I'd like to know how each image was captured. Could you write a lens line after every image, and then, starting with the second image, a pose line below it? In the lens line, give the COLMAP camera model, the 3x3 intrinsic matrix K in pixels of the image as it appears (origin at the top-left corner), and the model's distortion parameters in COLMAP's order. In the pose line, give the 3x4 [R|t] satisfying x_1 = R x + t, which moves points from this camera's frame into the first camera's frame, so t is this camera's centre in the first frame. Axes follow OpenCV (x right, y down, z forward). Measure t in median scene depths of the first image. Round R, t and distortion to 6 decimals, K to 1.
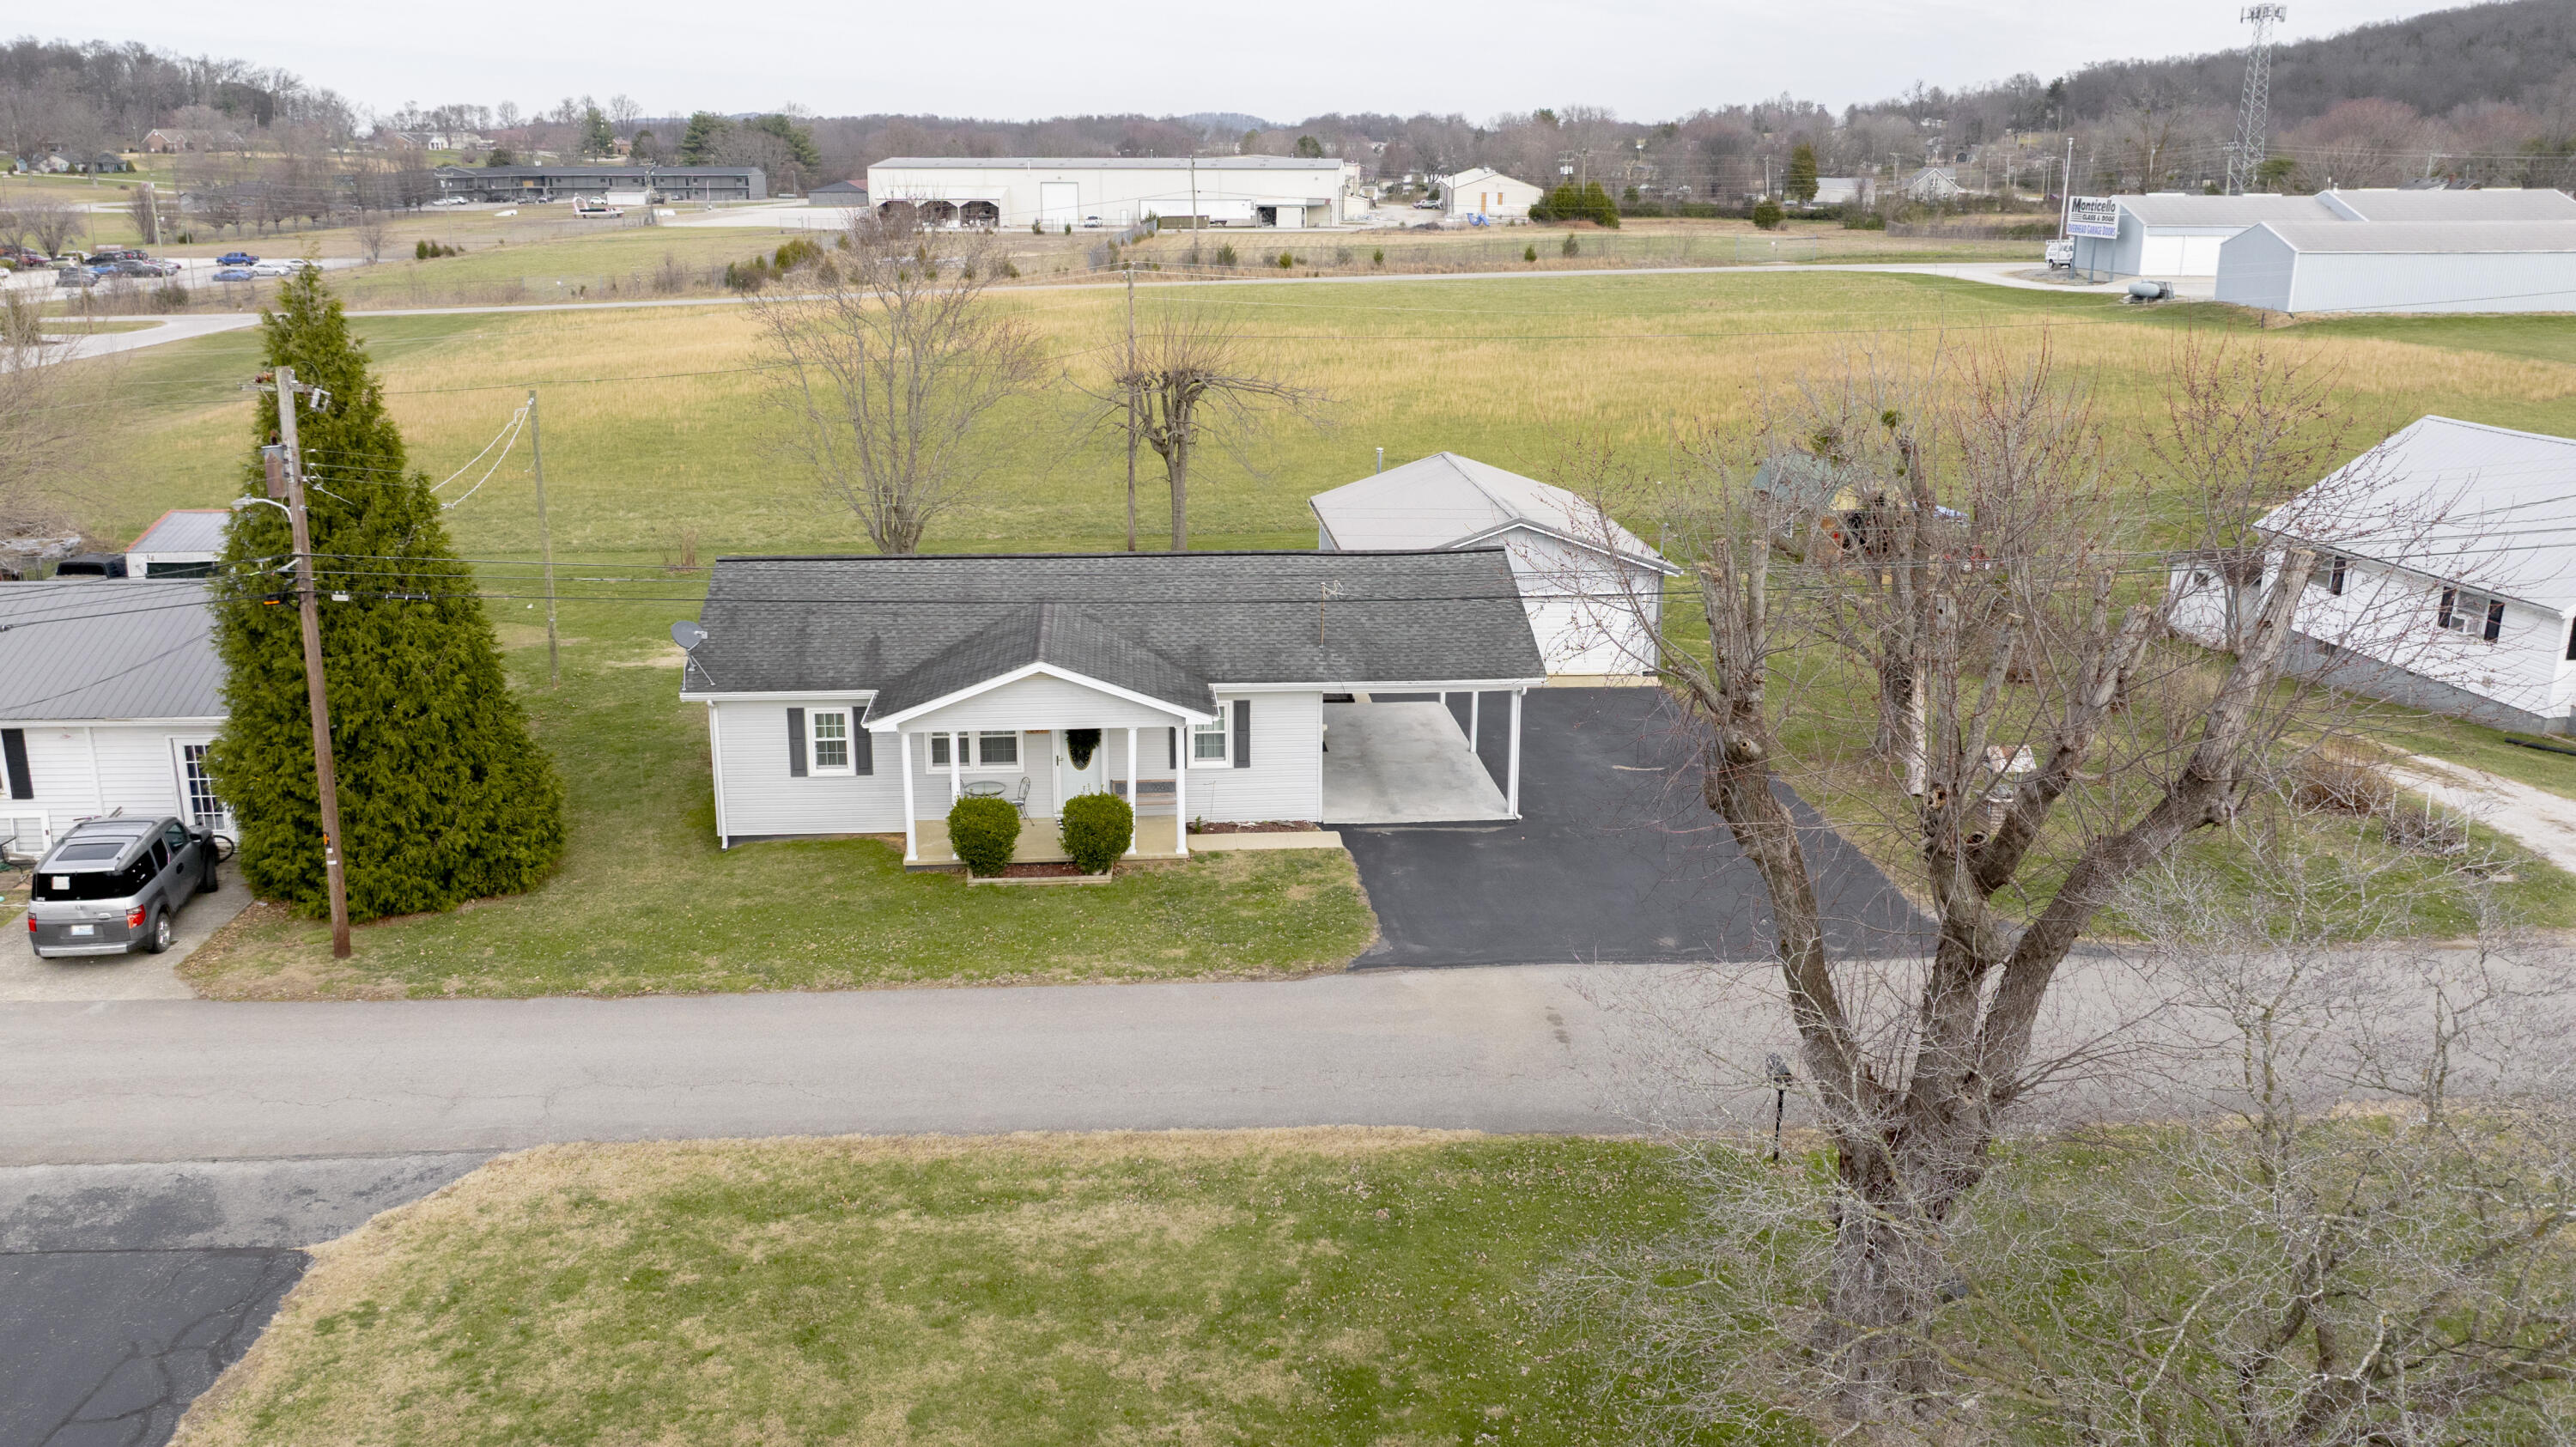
lens RADIAL K [[2028.4, 0, 1266.9], [0, 2028.4, 711.3], [0, 0, 1]] dist [-0.014305, -0.007747]
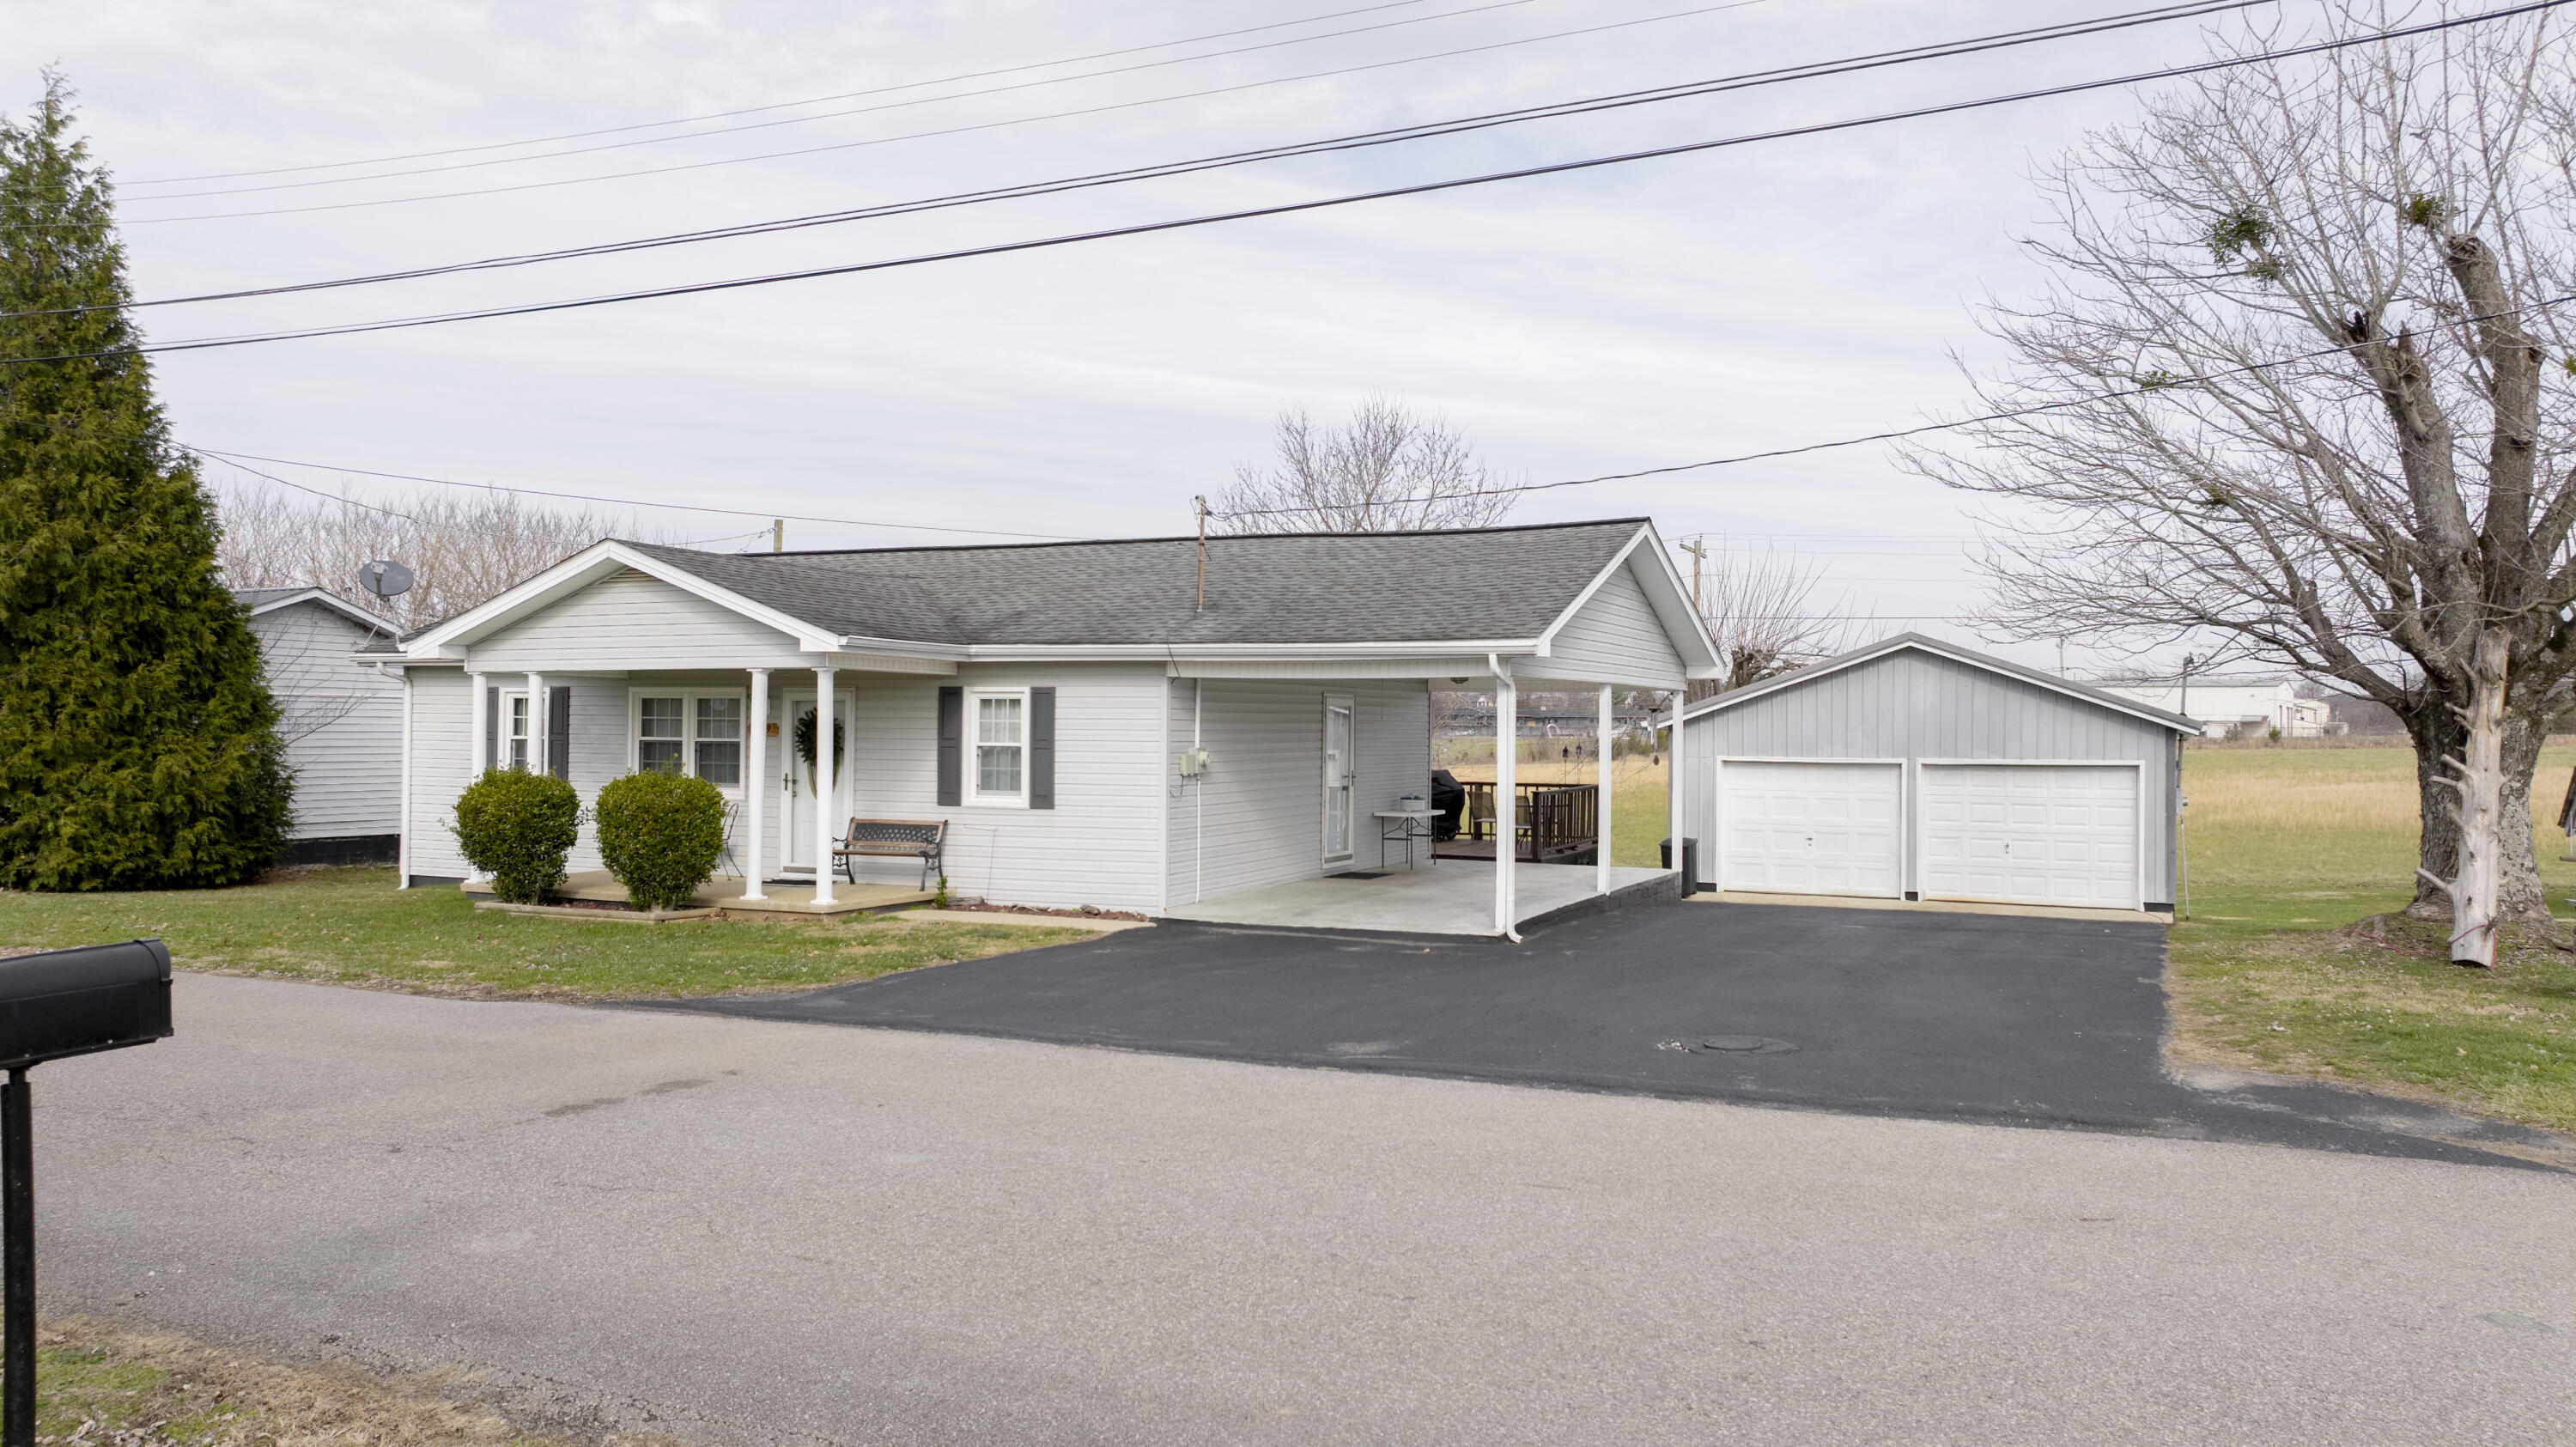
lens RADIAL K [[1815.7, 0, 1302.1], [0, 1815.7, 717.5], [0, 0, 1]] dist [-0.026601, 0.024392]
pose [[0.879368, 0.002891, -0.476134, 0.303610], [-0.133858, 0.961153, -0.241386, 0.119659], [0.456940, 0.276001, 0.845594, 0.604700]]
